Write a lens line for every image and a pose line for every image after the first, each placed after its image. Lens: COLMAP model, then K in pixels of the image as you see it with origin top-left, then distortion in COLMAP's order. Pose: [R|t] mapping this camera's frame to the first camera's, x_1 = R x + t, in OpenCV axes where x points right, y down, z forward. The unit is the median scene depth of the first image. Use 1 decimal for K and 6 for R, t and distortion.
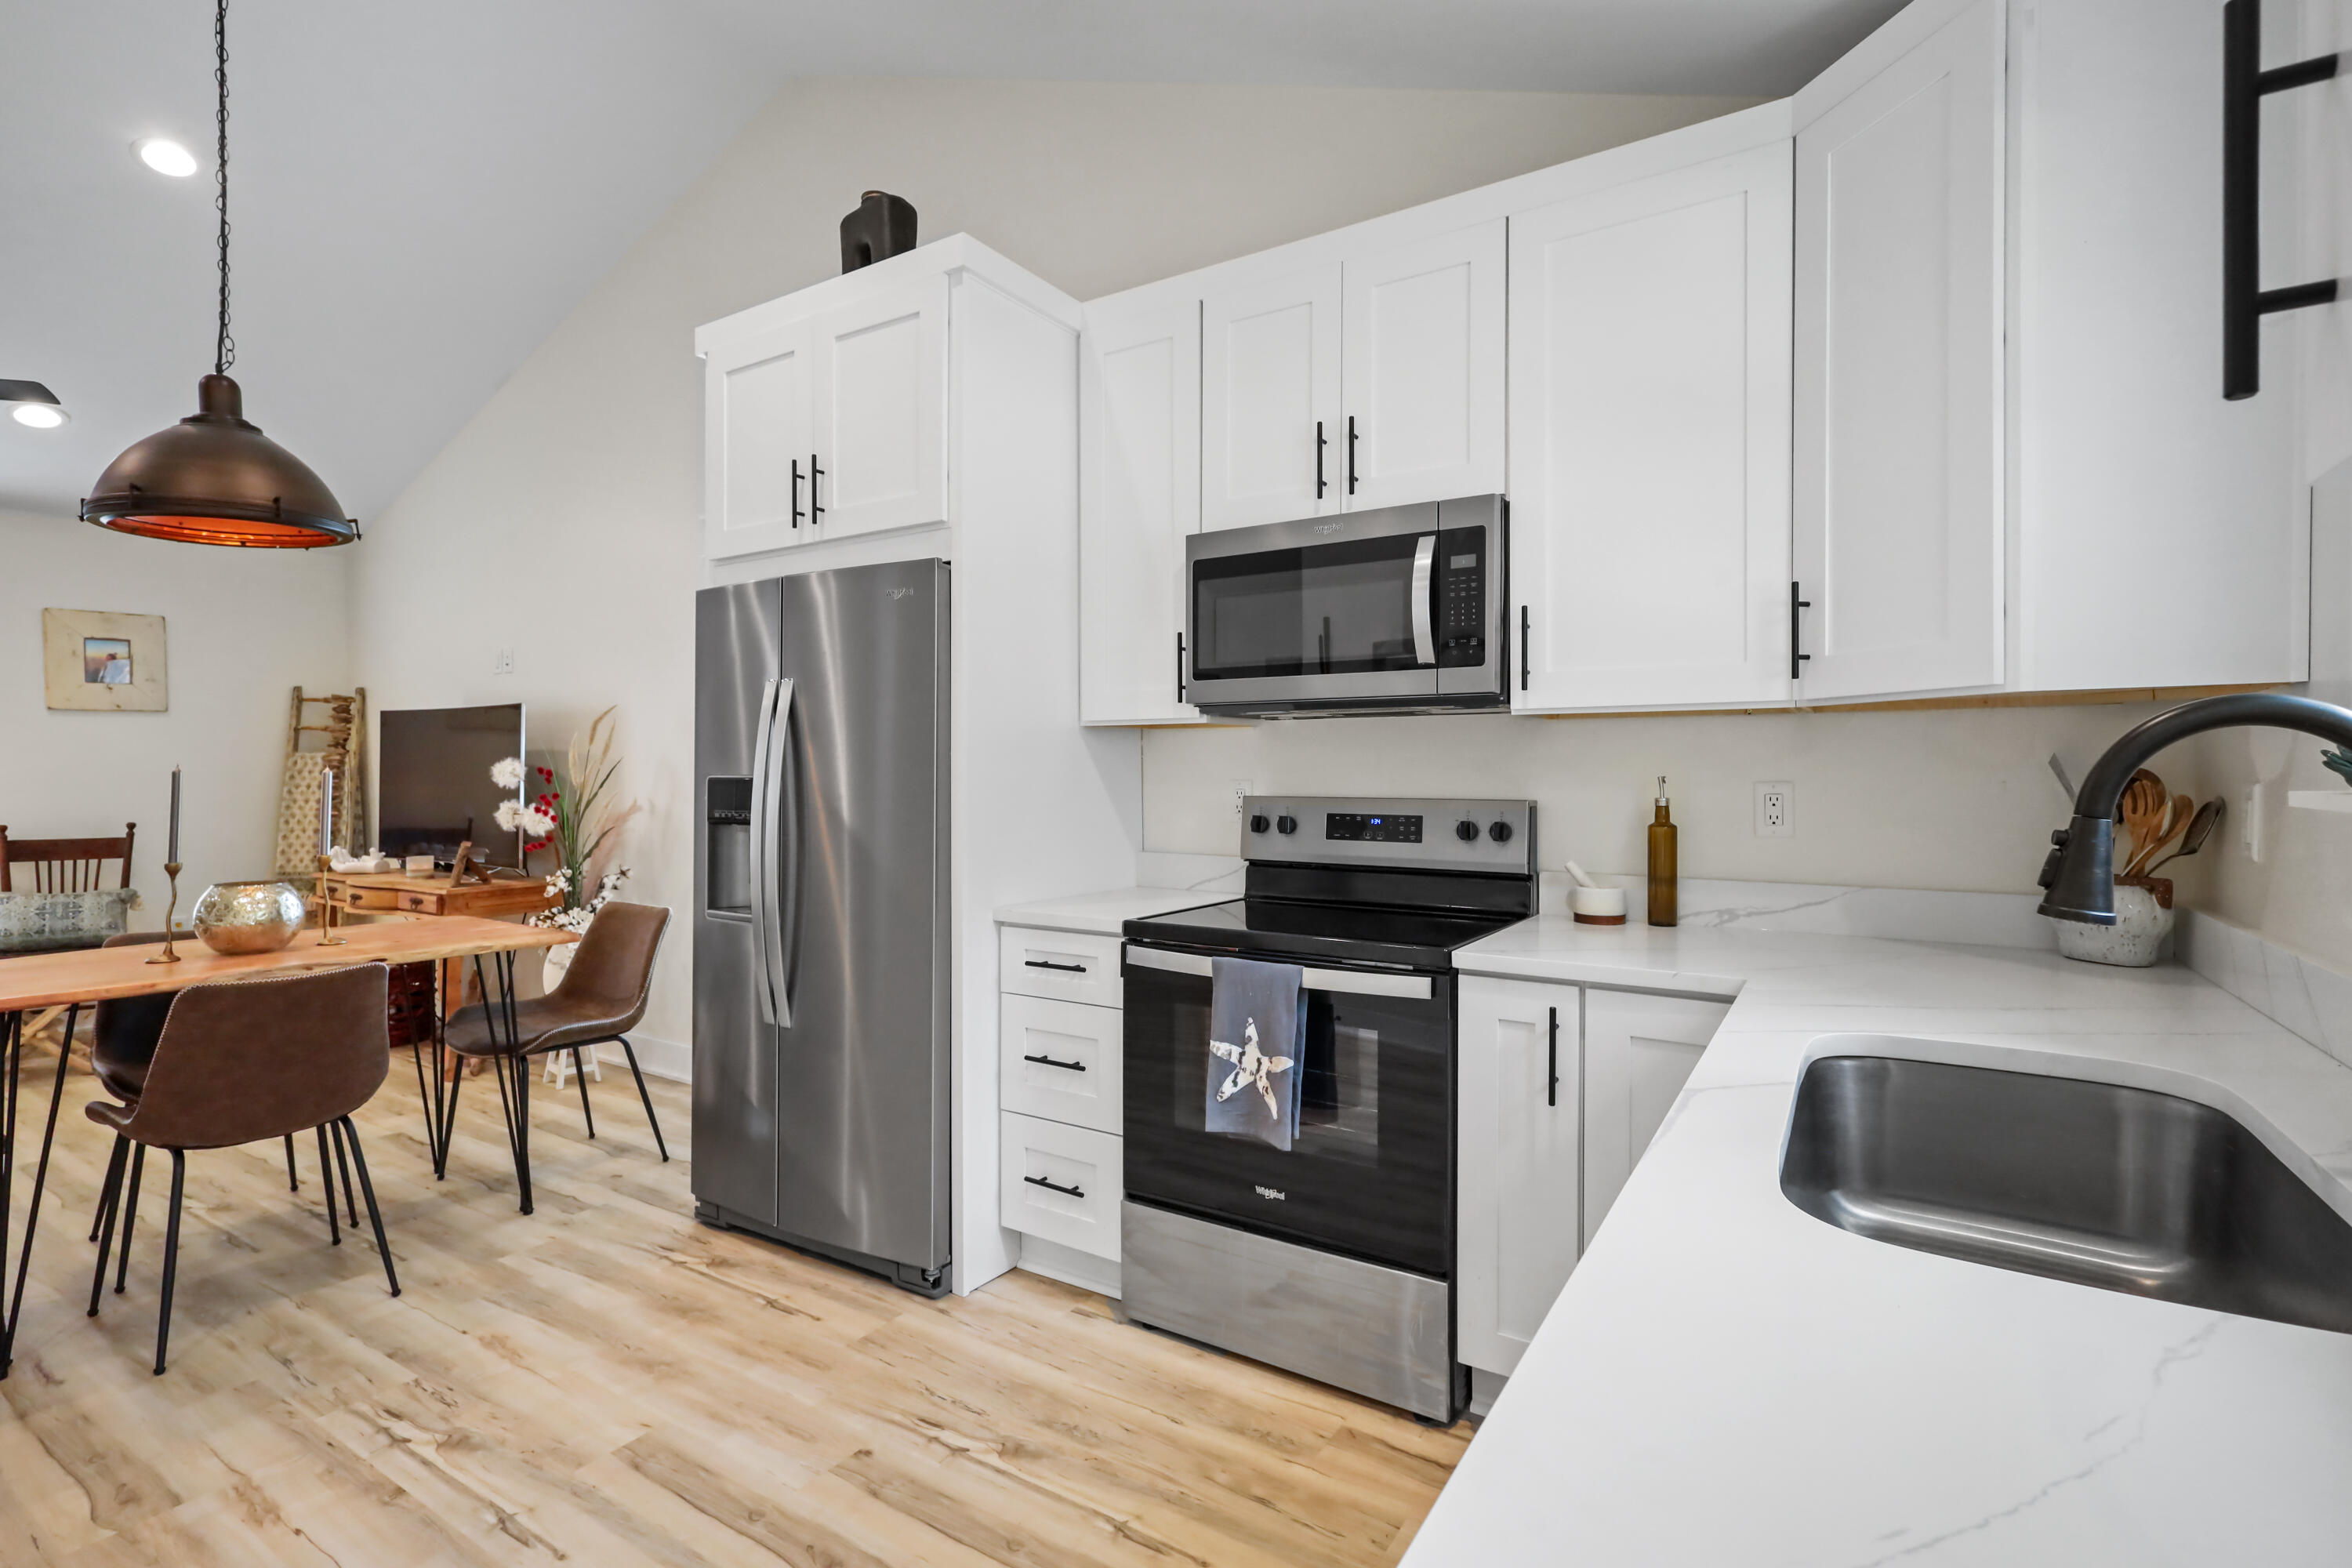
lens RADIAL K [[1097.5, 0, 1168.3], [0, 1097.5, 776.6], [0, 0, 1]] dist [0.001263, 0.000198]
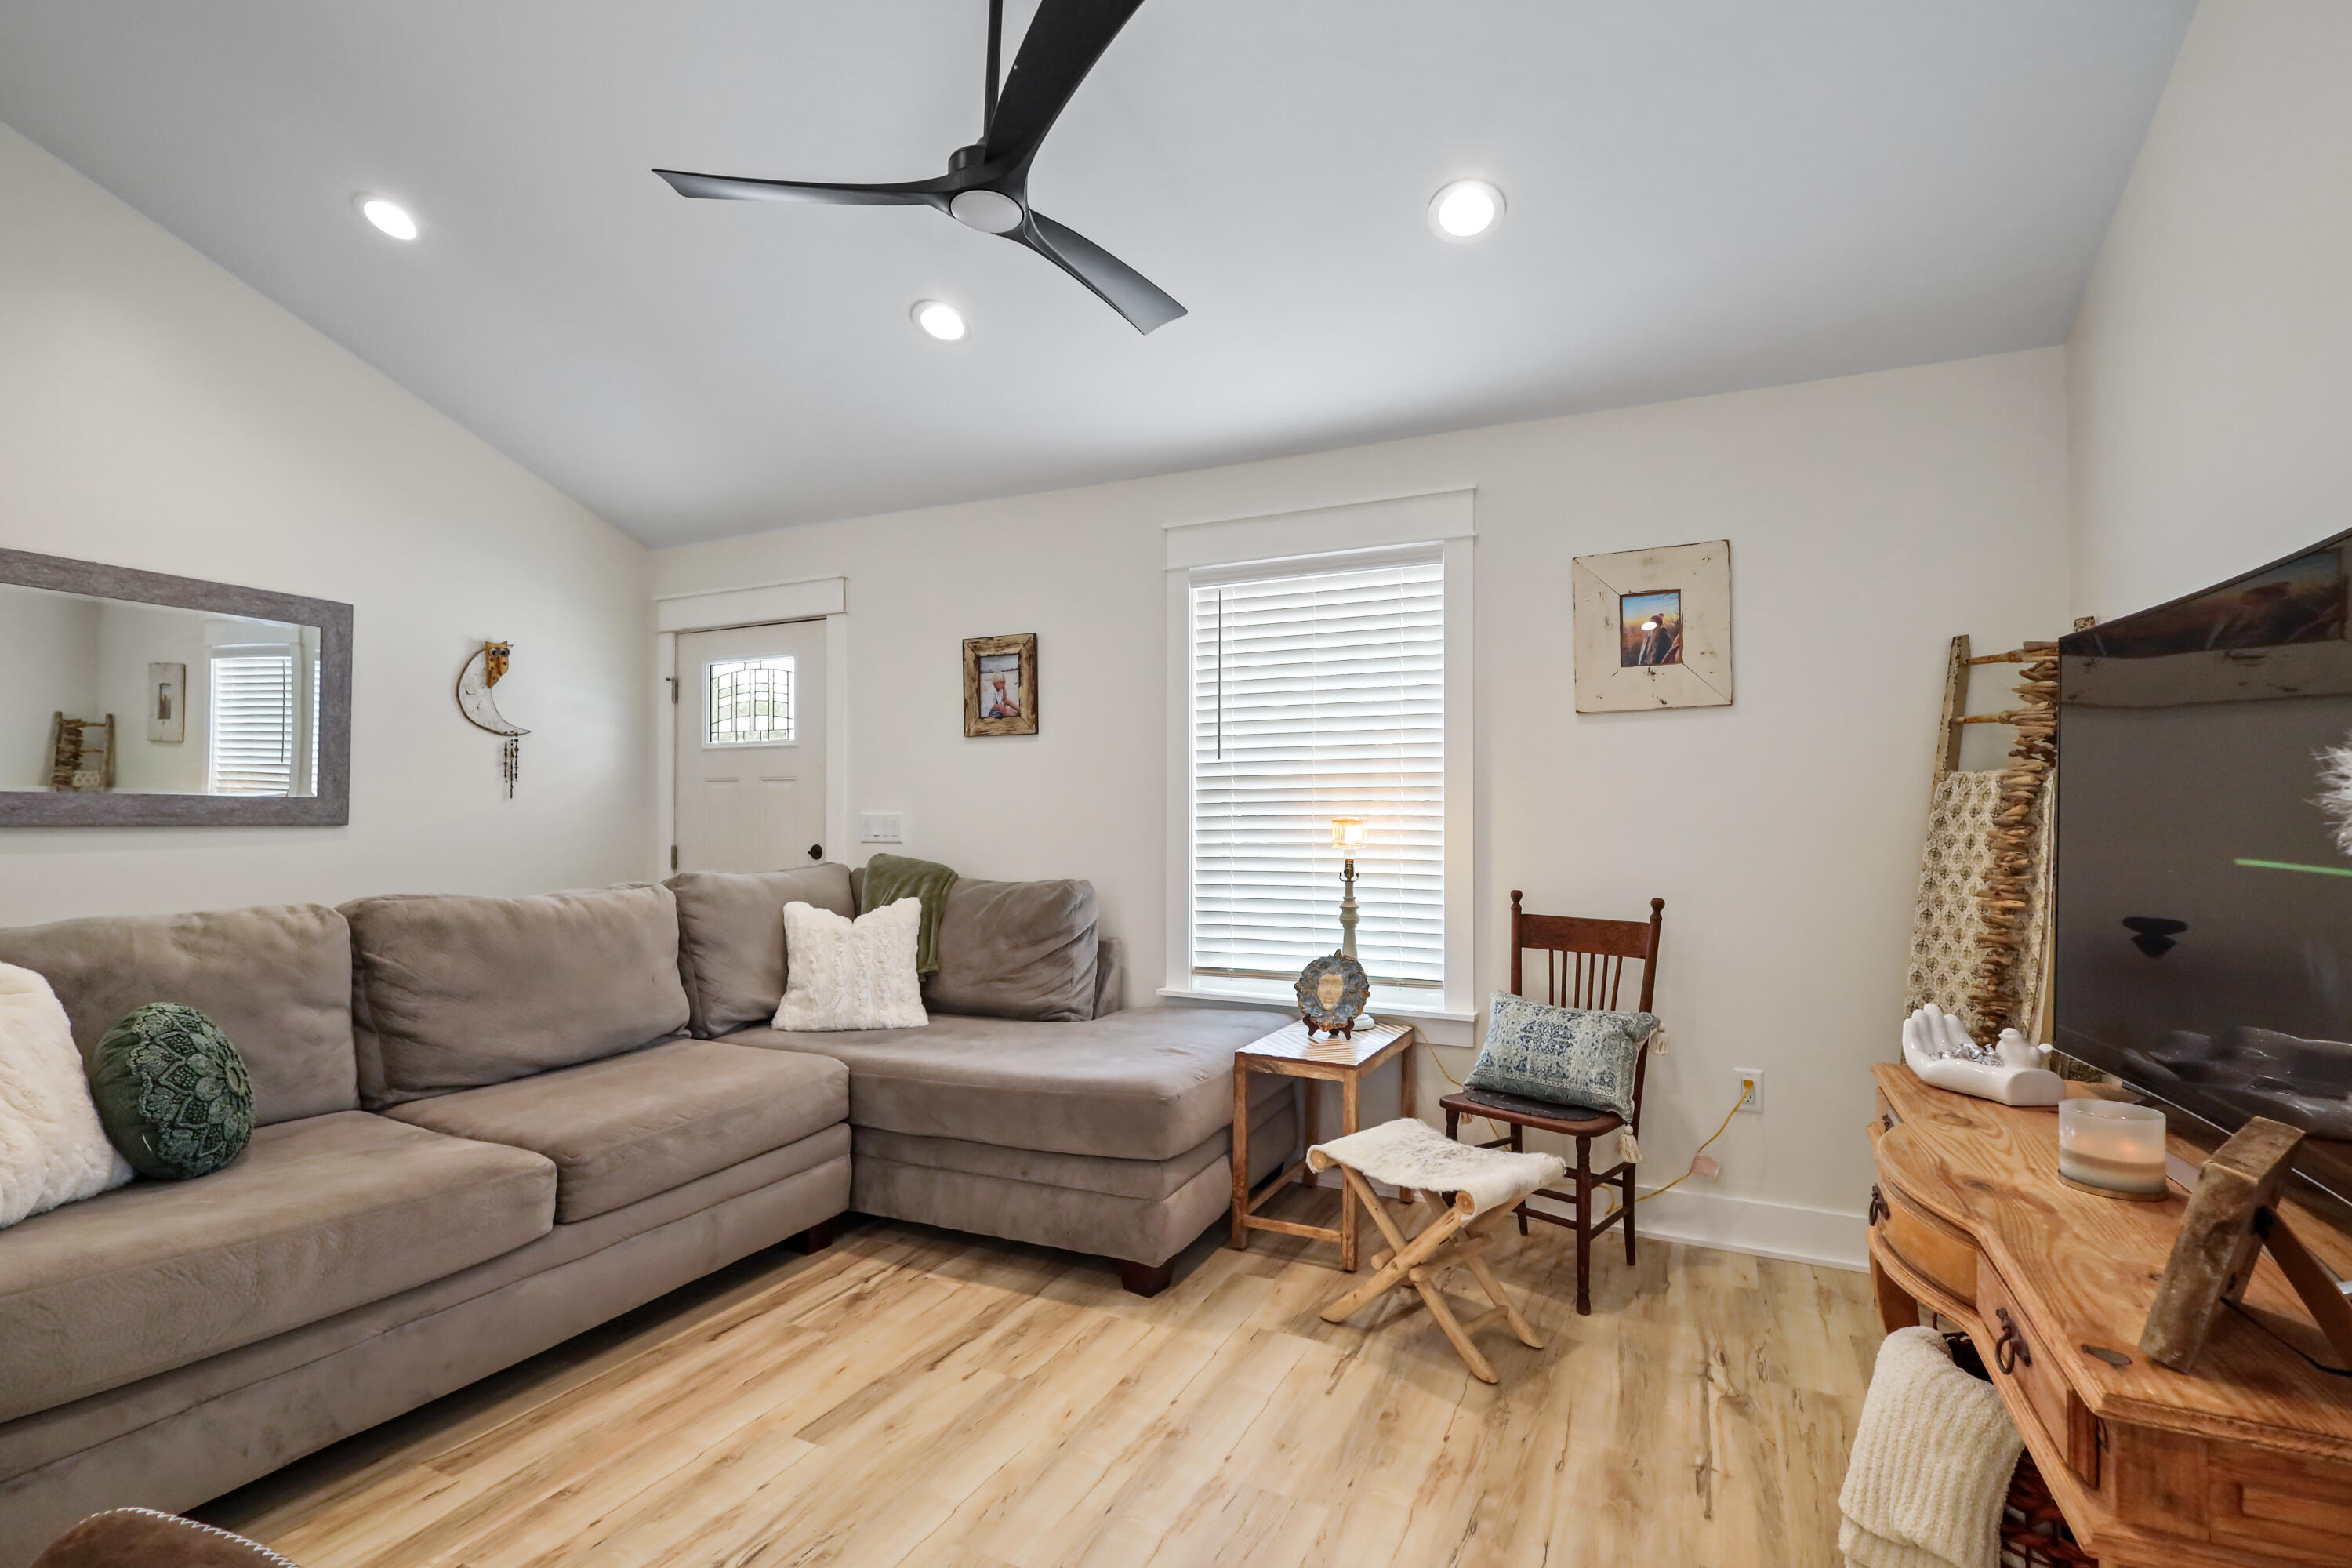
lens RADIAL K [[1097.5, 0, 1177.2], [0, 1097.5, 796.6], [0, 0, 1]] dist [0.001263, 0.000198]
pose [[0.119340, -0.015565, -0.992731, -0.787705], [-0.009721, 0.999811, -0.016845, 0.000814], [0.992806, 0.011660, 0.119166, 1.342983]]
